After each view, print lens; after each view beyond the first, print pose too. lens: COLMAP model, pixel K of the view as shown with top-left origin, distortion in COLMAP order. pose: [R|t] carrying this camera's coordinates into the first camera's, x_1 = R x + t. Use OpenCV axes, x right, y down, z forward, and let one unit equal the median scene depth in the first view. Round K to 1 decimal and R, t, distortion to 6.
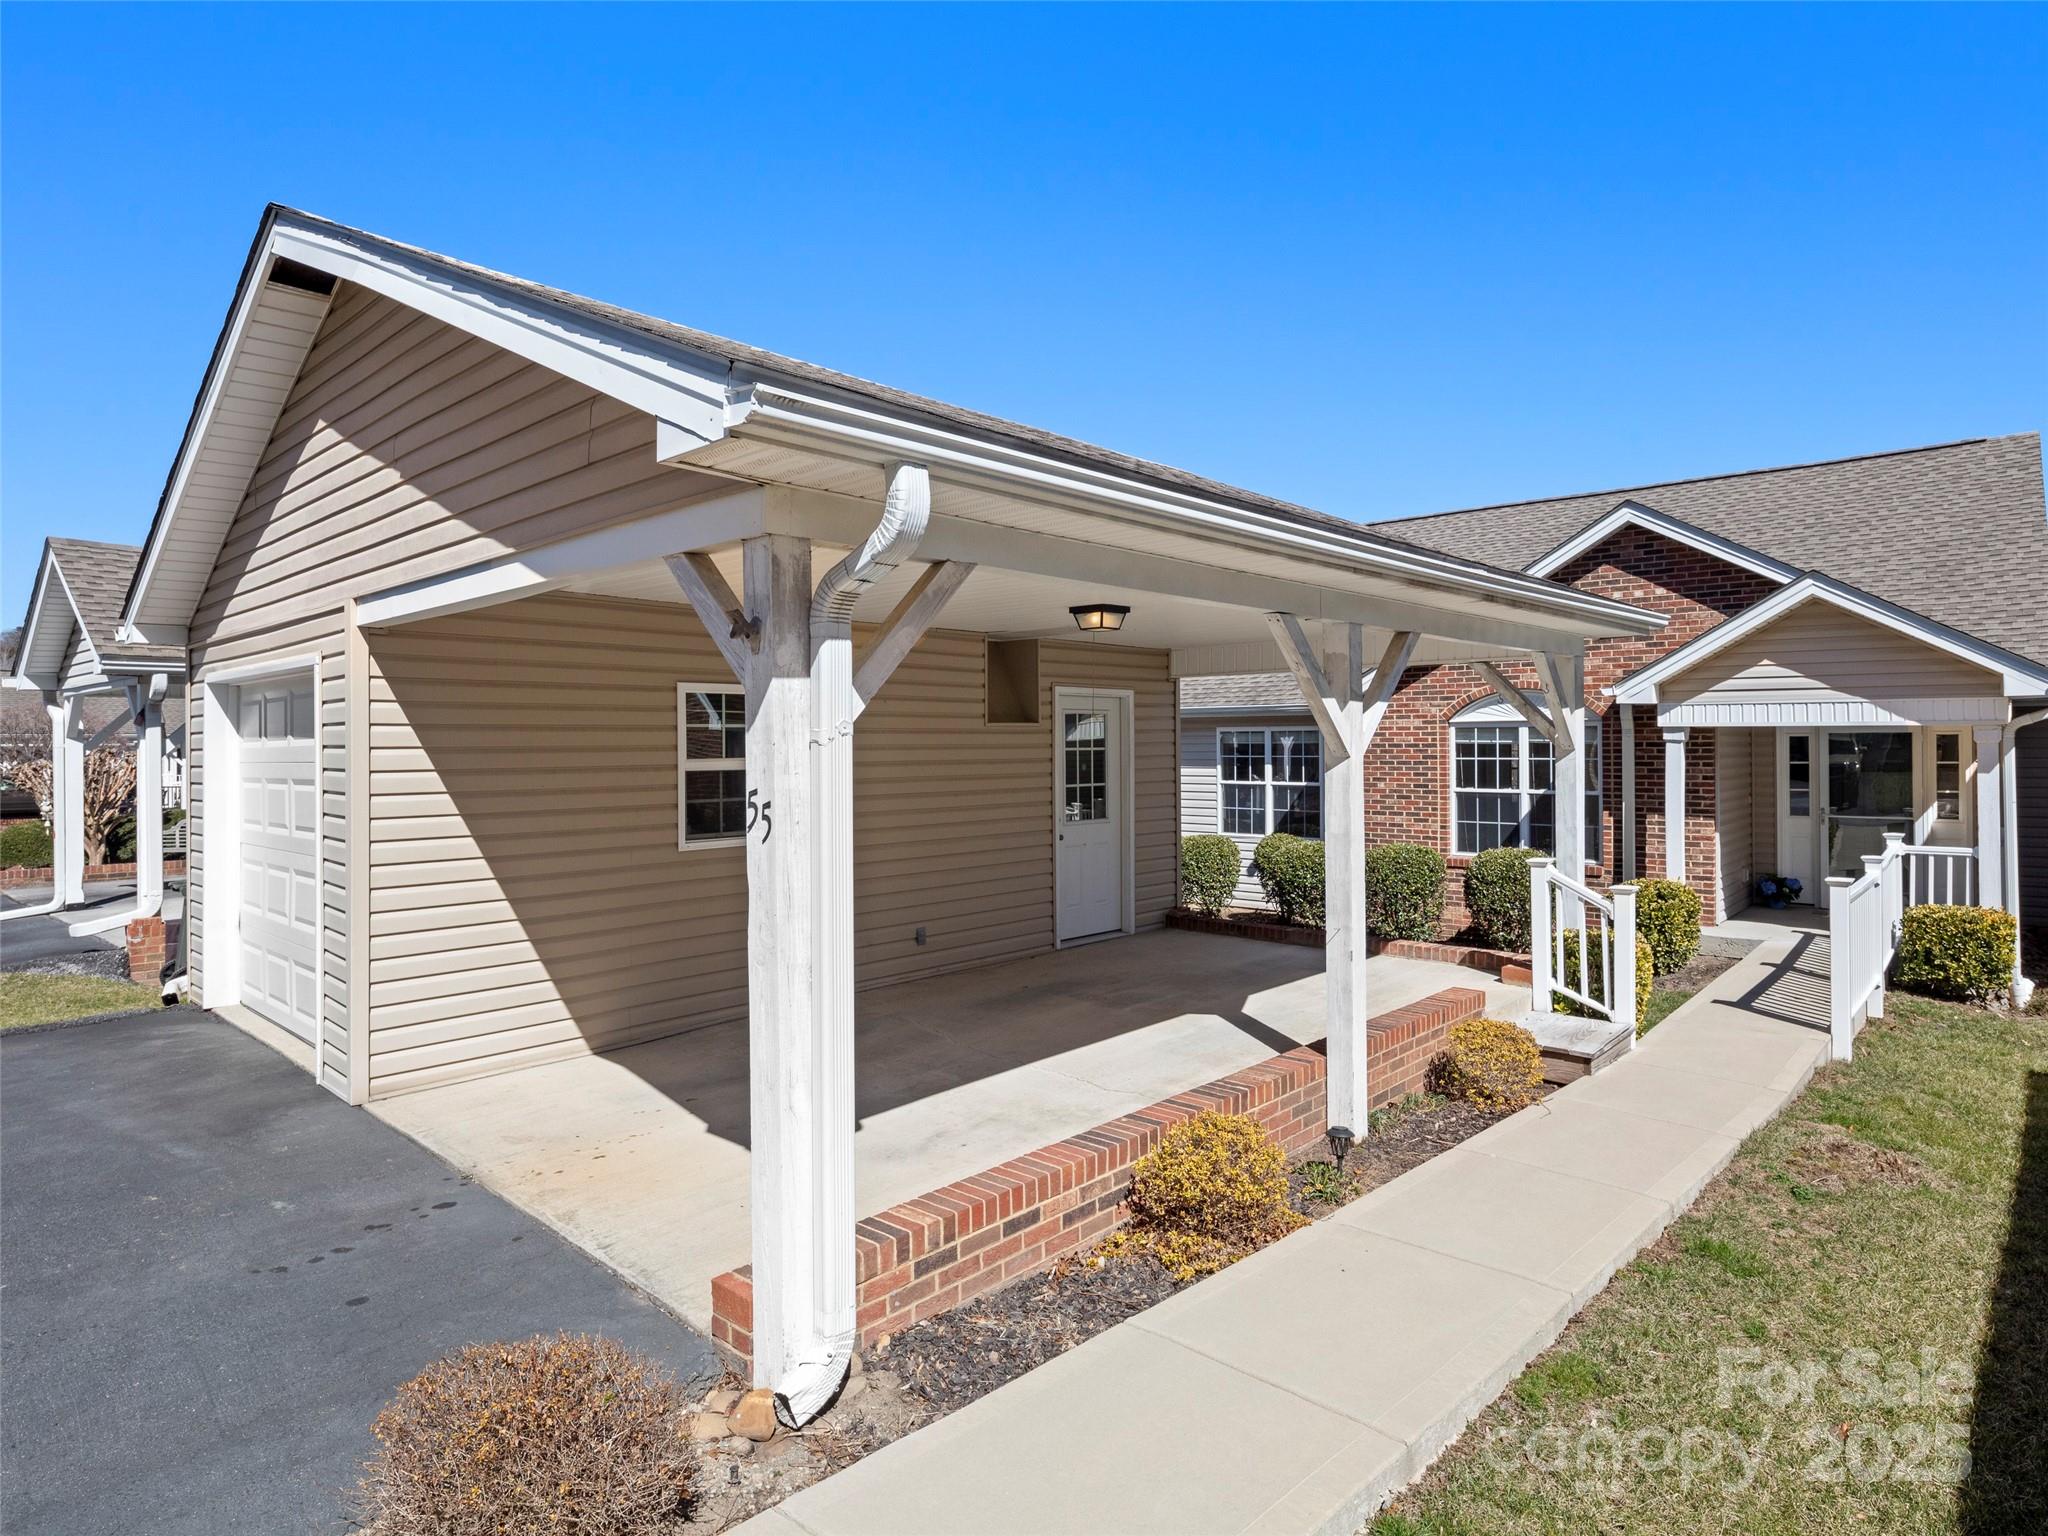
lens RADIAL K [[1131.1, 0, 1024.4], [0, 1131.1, 751.0], [0, 0, 1]] dist [0.010461, -0.005675]
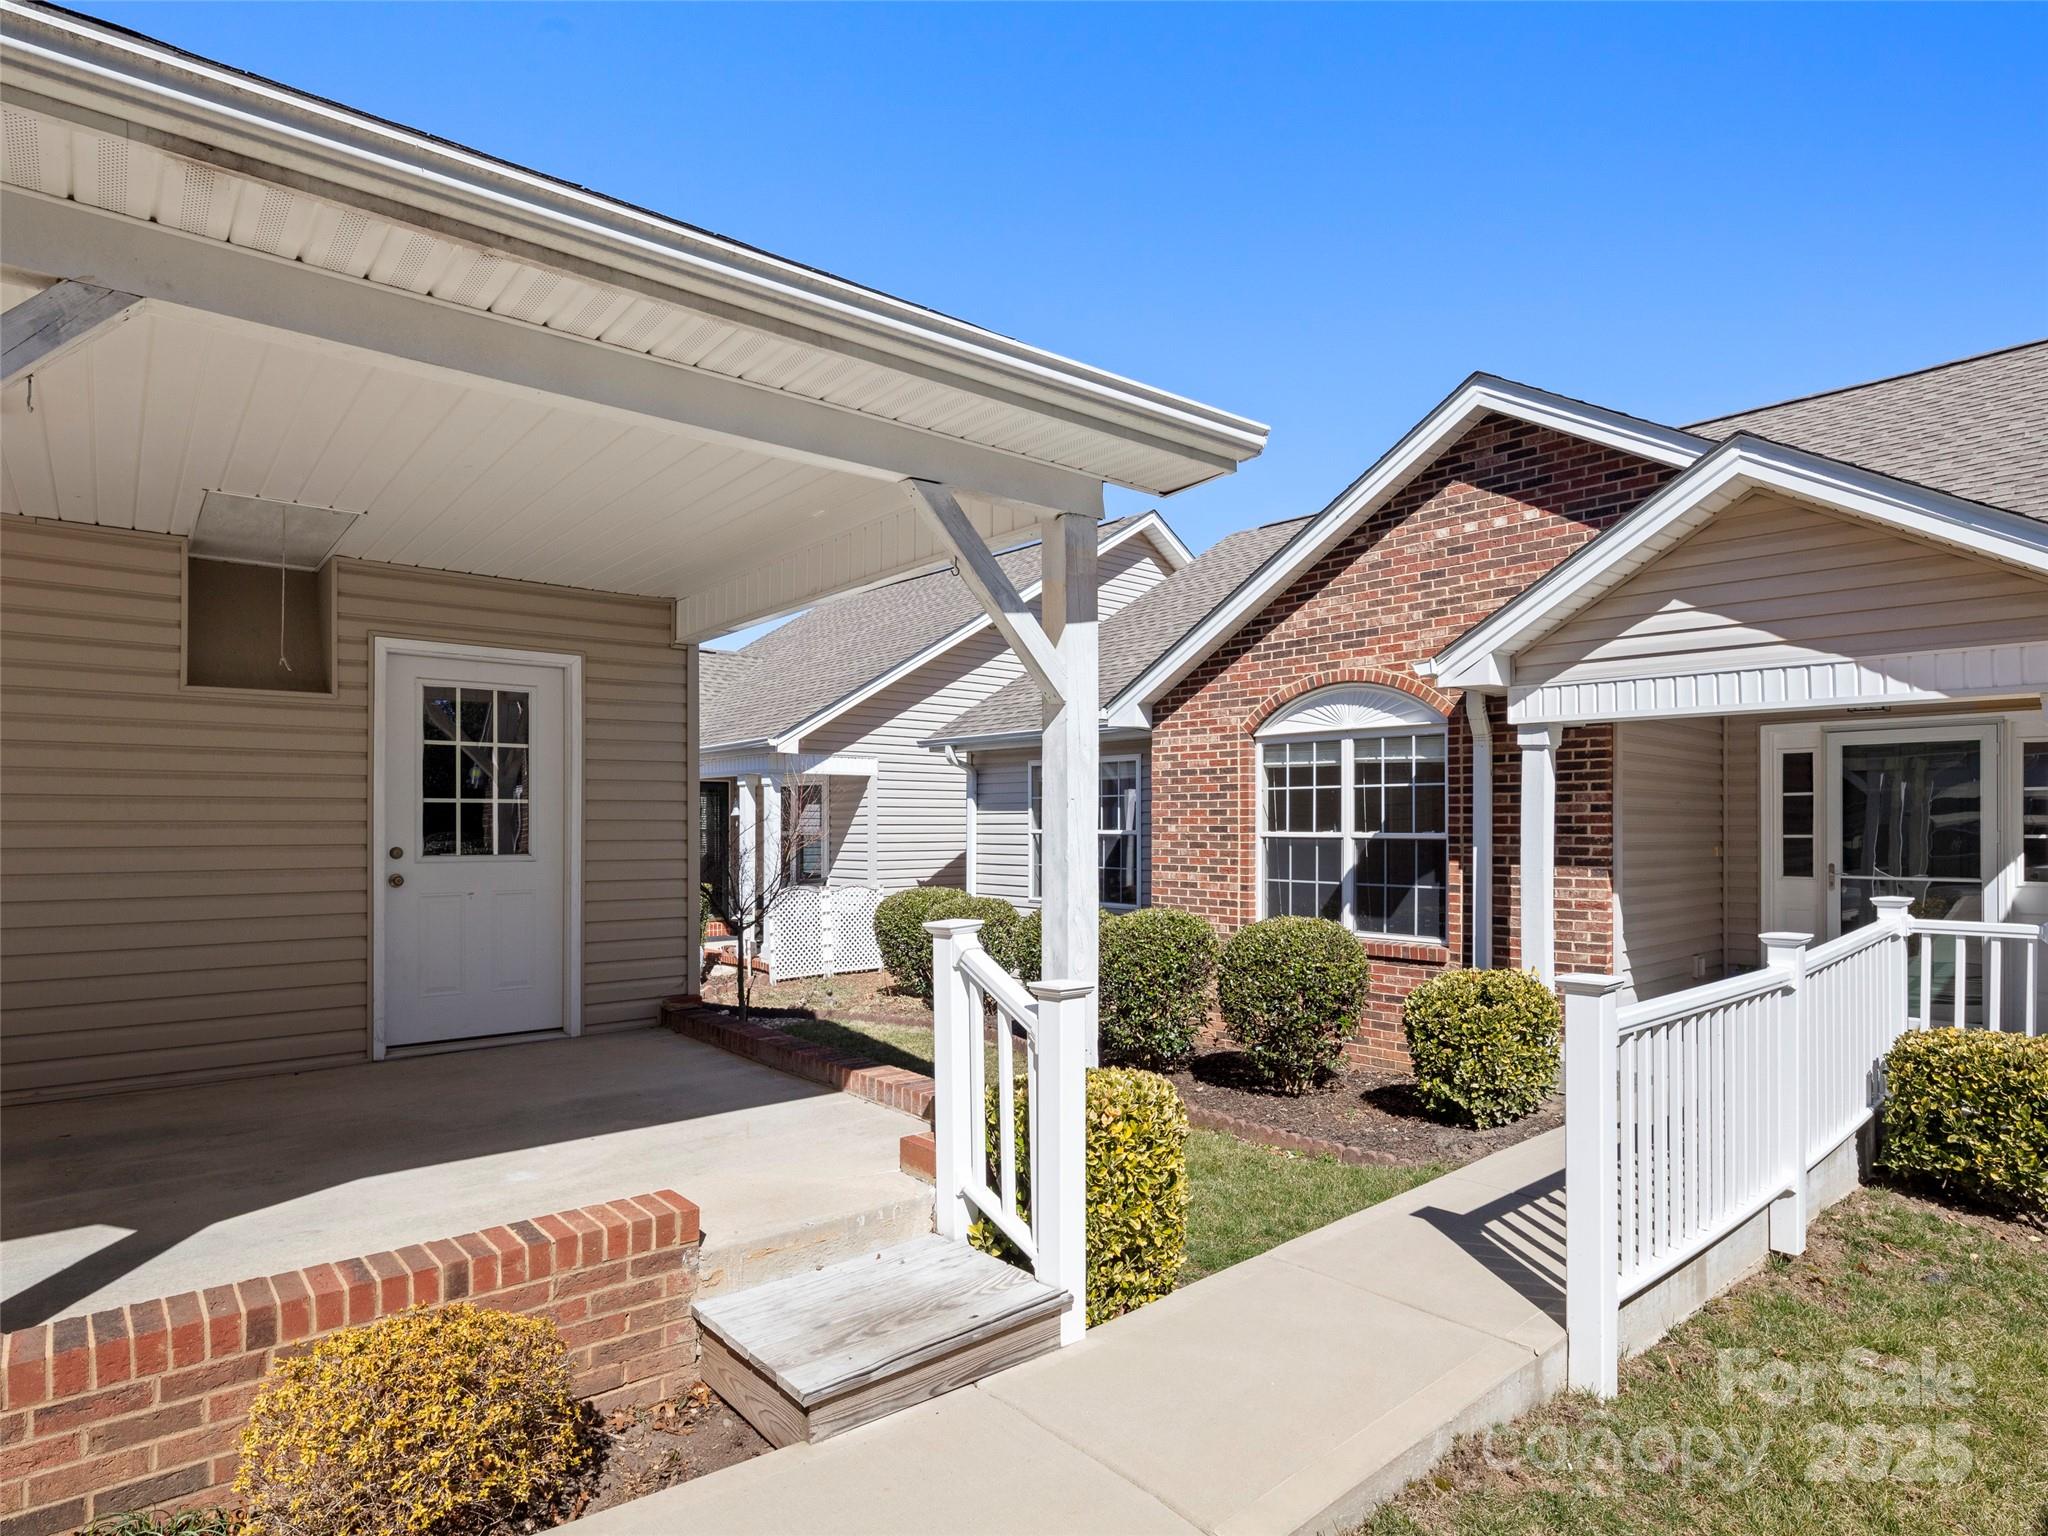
lens RADIAL K [[1131.1, 0, 958.3], [0, 1131.1, 826.1], [0, 0, 1]] dist [0.010461, -0.005675]
pose [[0.990538, 0.005818, -0.137115, 0.344548], [-0.005879, 0.999983, -0.000046, 0.036093], [0.137113, 0.000852, 0.990555, 0.342203]]
